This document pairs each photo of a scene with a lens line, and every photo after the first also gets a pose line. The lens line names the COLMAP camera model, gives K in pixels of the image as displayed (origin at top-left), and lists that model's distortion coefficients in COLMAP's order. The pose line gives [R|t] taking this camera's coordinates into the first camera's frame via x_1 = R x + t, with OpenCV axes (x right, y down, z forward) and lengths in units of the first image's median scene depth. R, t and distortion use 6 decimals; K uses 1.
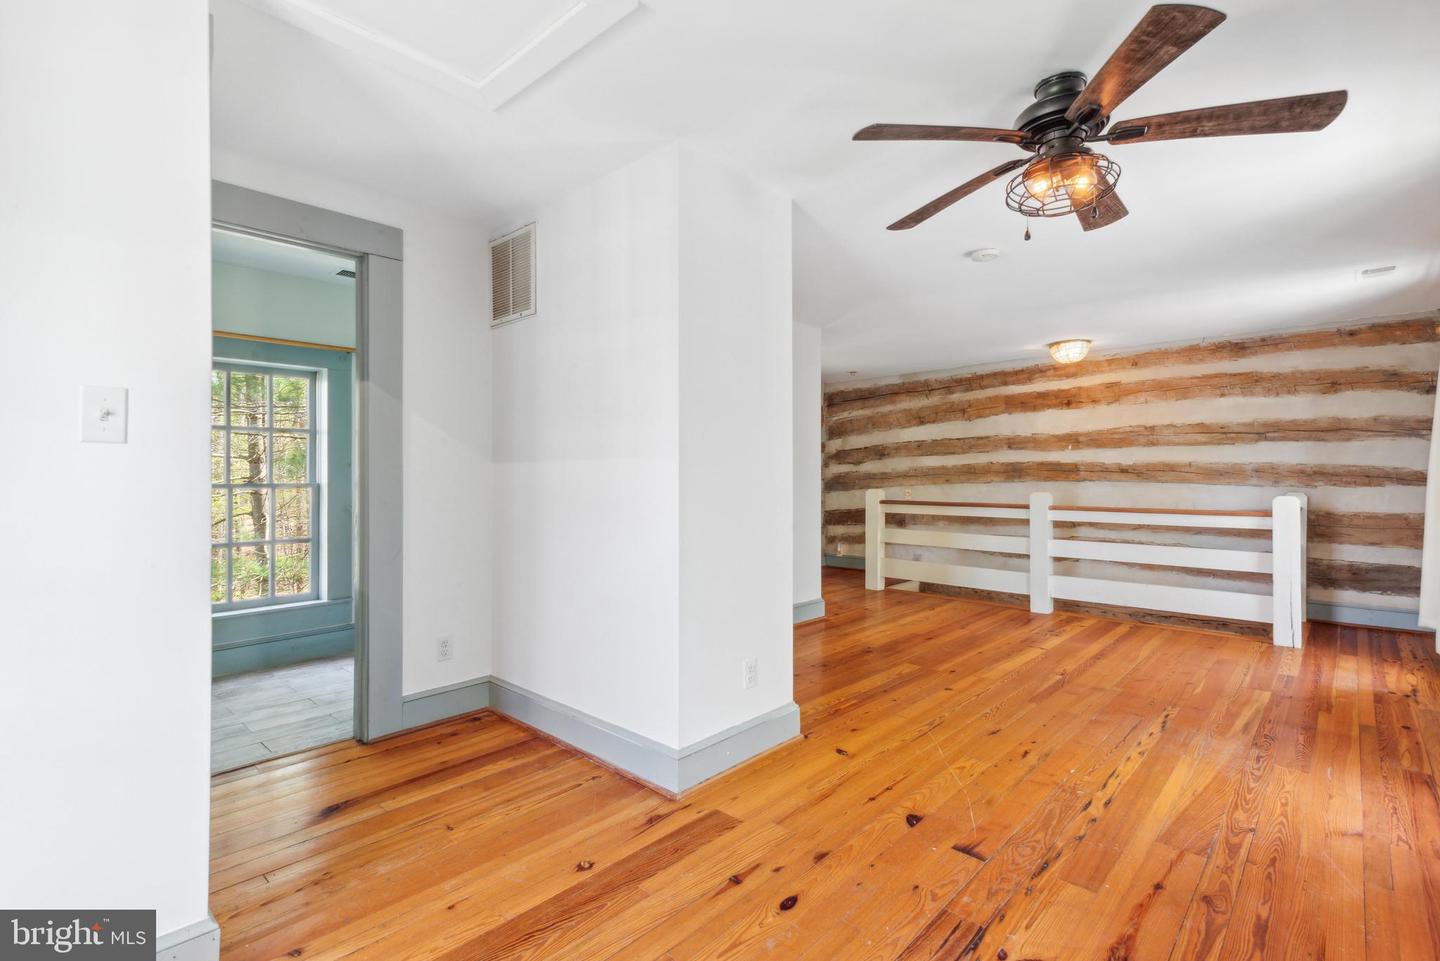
lens RADIAL K [[668.7, 0, 708.4], [0, 668.7, 476.1], [0, 0, 1]] dist [0.031636, -0.011257]
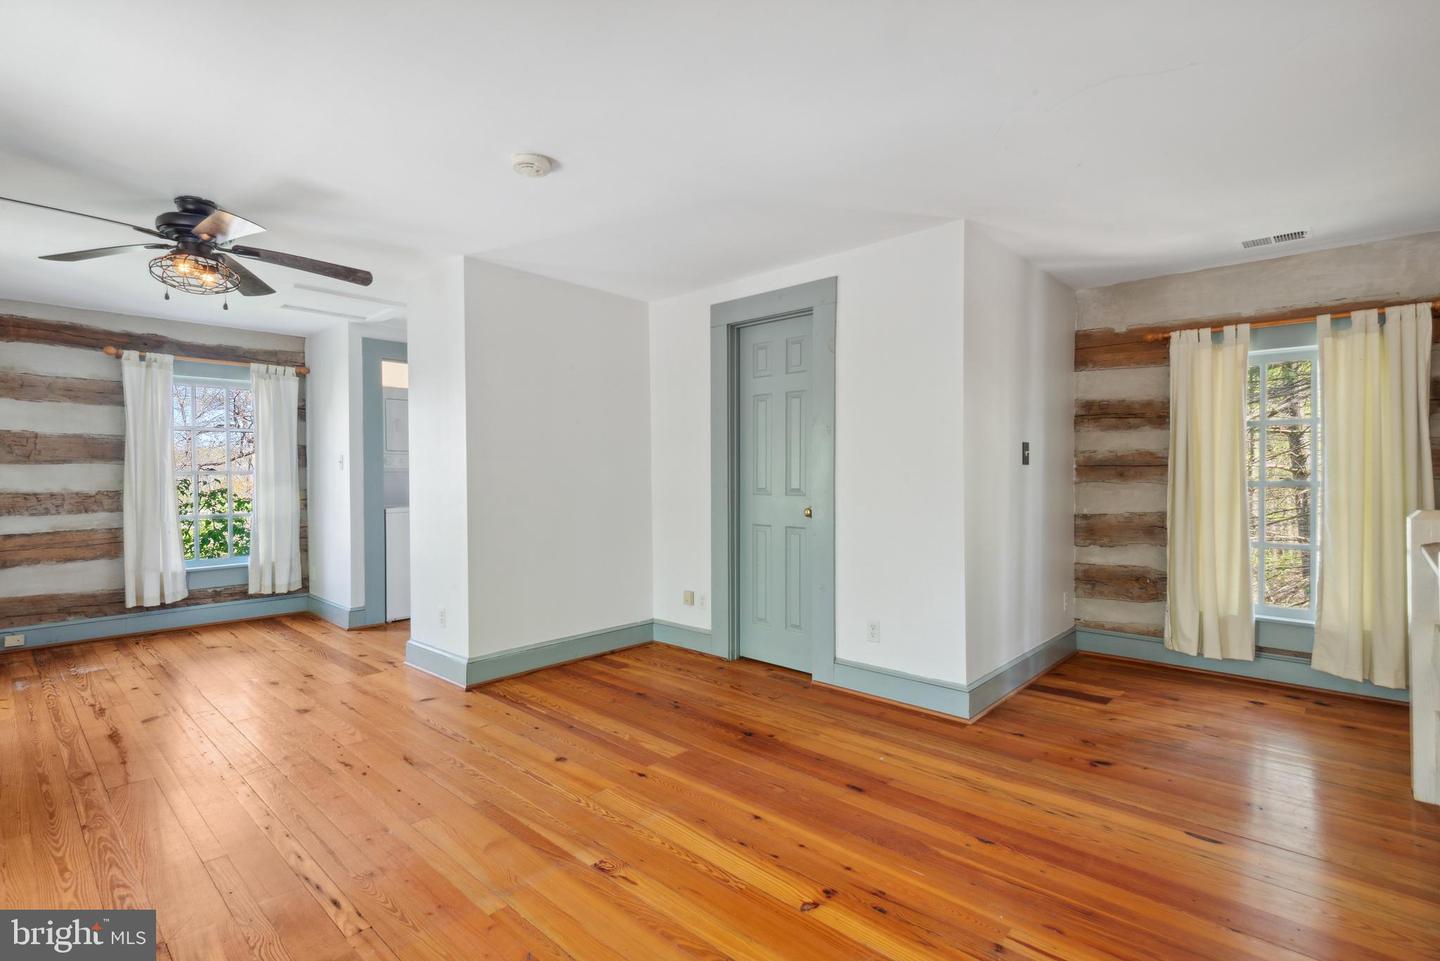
lens RADIAL K [[668.7, 0, 742.9], [0, 668.7, 486.1], [0, 0, 1]] dist [0.031636, -0.011257]
pose [[0.030930, 0.011695, -0.999453, 0.771880], [0.000804, 0.999931, 0.011725, 0.001577], [0.999521, -0.001166, 0.030918, 0.819181]]
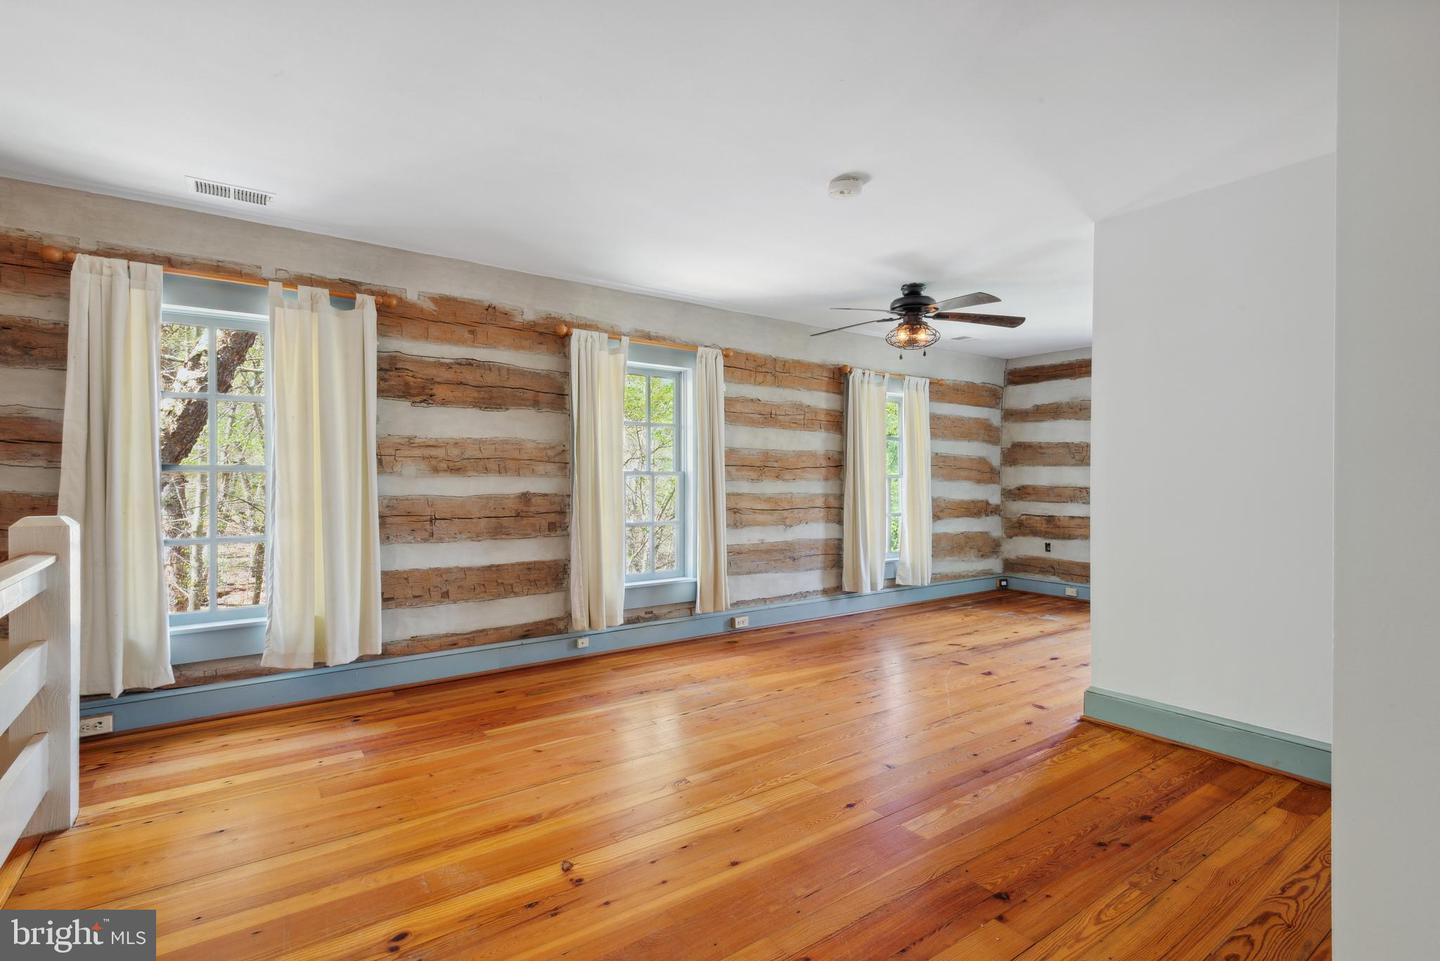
lens RADIAL K [[668.7, 0, 704.7], [0, 668.7, 472.3], [0, 0, 1]] dist [0.031636, -0.011257]
pose [[-0.978364, -0.005190, 0.206825, 0.280210], [-0.006826, 0.999951, -0.007195, 0.007216], [-0.206778, -0.008452, -0.978351, 1.211782]]
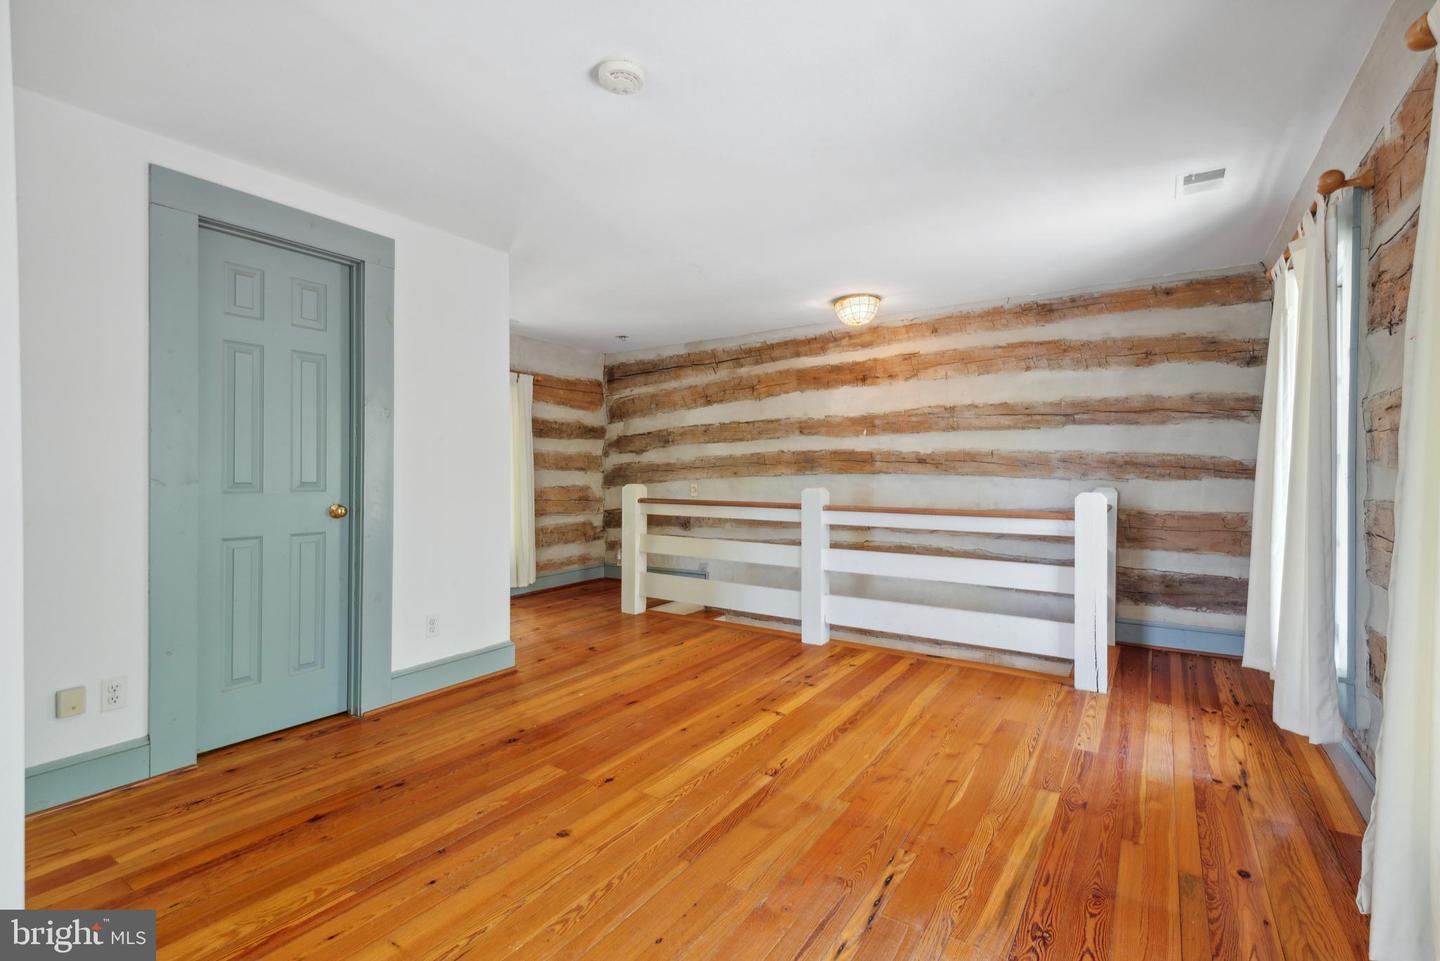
lens RADIAL K [[668.7, 0, 701.0], [0, 668.7, 478.6], [0, 0, 1]] dist [0.031636, -0.011257]
pose [[0.987315, -0.001991, 0.158763, 0.265389], [-0.000396, 0.999887, 0.015000, 0.001847], [-0.158775, -0.014873, 0.987203, 0.287032]]
